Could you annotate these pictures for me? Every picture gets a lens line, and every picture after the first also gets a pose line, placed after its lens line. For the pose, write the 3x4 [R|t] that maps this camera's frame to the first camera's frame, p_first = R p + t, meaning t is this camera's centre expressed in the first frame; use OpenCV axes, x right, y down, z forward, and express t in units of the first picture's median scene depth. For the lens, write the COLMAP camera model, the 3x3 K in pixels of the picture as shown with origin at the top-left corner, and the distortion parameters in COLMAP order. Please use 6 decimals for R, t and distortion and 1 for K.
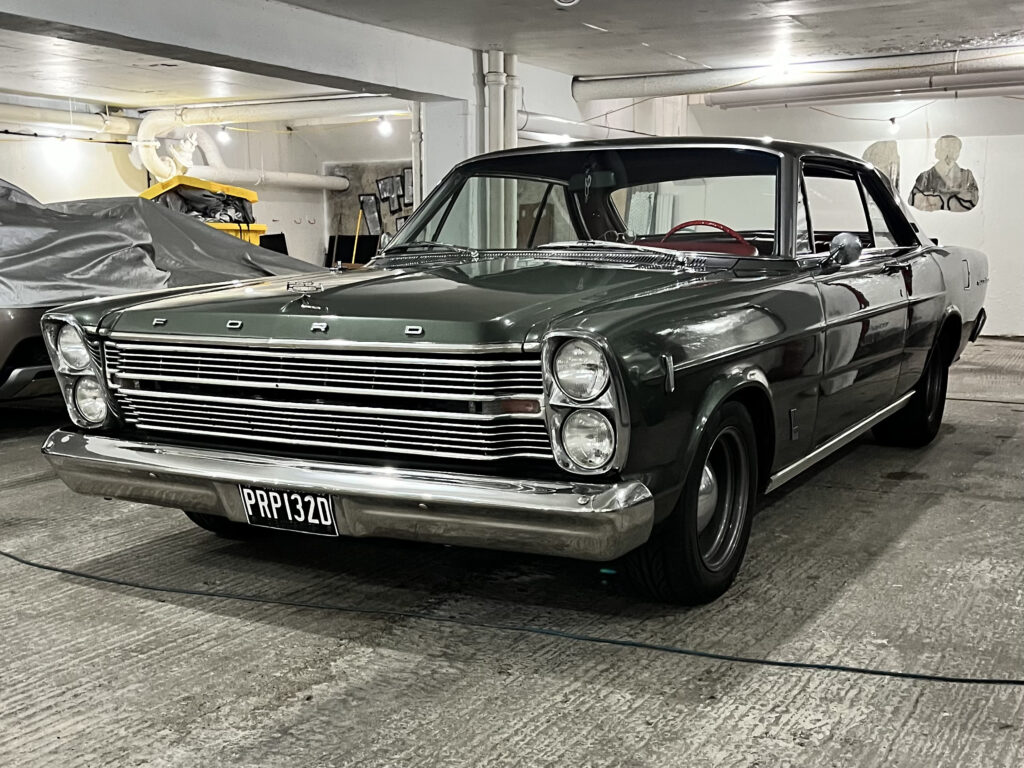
lens RADIAL K [[771.0, 0, 518.6], [0, 771.0, 388.2], [0, 0, 1]] dist [0.012279, -0.000257]
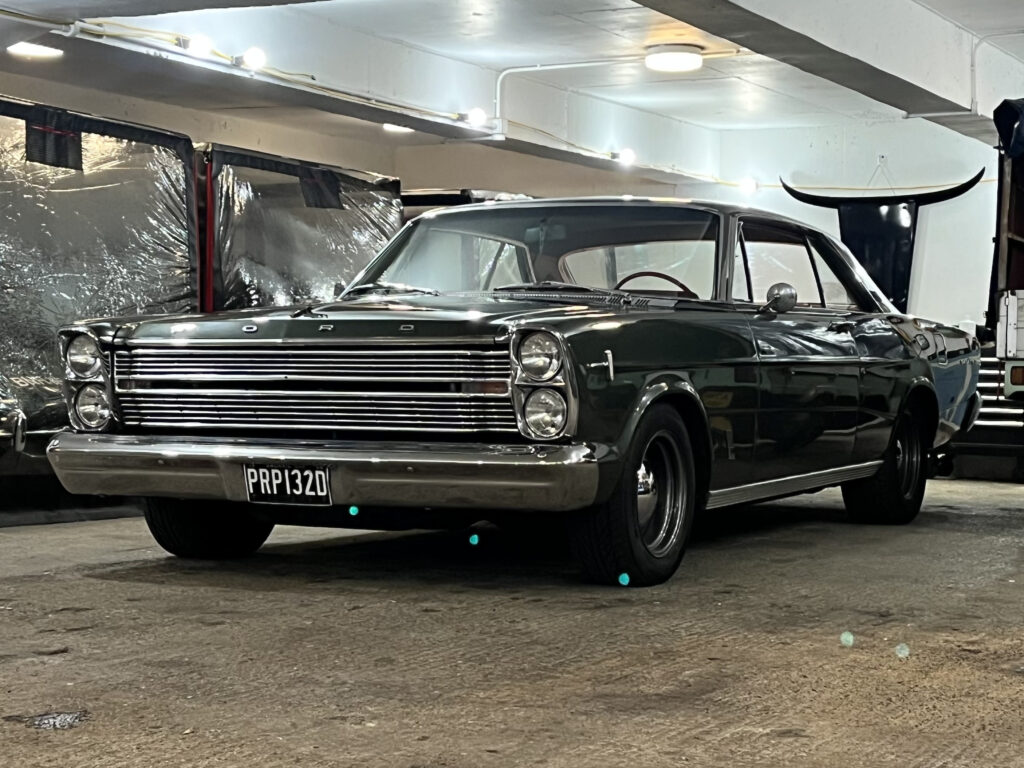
lens RADIAL K [[1402.4, 0, 510.6], [0, 1402.4, 383.0], [0, 0, 1]] dist [-0.049790, 0.000000]
pose [[0.996710, 0.018722, 0.078854, -0.133849], [-0.001200, 0.976255, -0.216621, 0.464992], [-0.081038, 0.215813, 0.973066, -1.110038]]
